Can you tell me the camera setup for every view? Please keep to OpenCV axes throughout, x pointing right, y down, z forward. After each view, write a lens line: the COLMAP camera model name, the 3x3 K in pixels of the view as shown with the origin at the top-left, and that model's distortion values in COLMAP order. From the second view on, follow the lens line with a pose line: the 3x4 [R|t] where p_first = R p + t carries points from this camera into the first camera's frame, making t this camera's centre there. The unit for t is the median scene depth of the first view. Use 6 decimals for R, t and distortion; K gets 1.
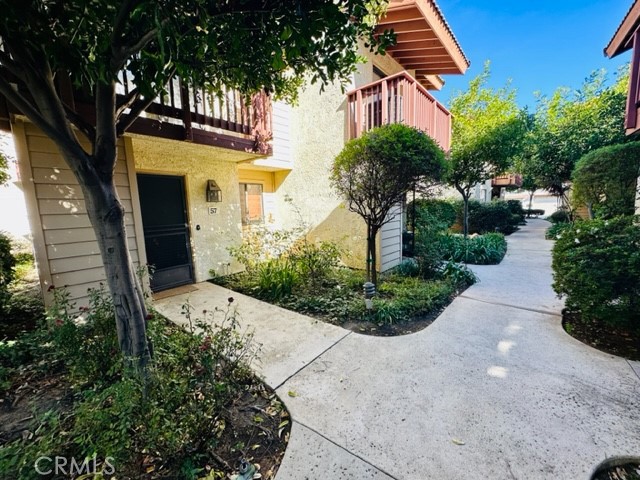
lens RADIAL K [[256.4, 0, 315.5], [0, 256.4, 238.2], [0, 0, 1]] dist [-0.000468, 0.000030]
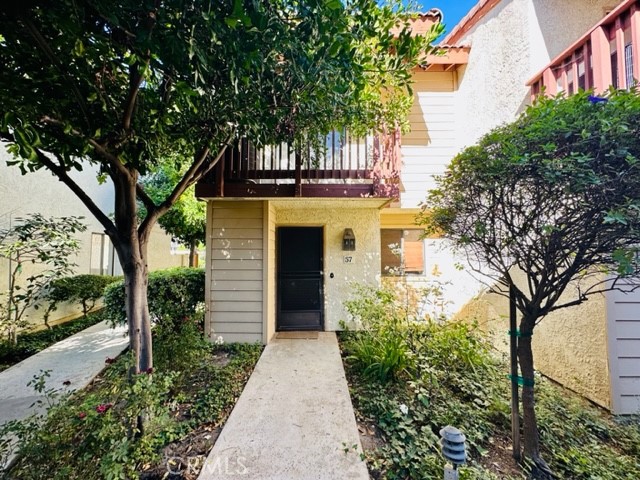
lens RADIAL K [[256.4, 0, 319.7], [0, 256.4, 240.5], [0, 0, 1]] dist [-0.000468, 0.000030]
pose [[0.657183, -0.005916, -0.753707, 0.286658], [-0.110473, 0.988414, -0.104084, -0.070744], [0.745591, 0.151667, 0.648916, 0.299975]]
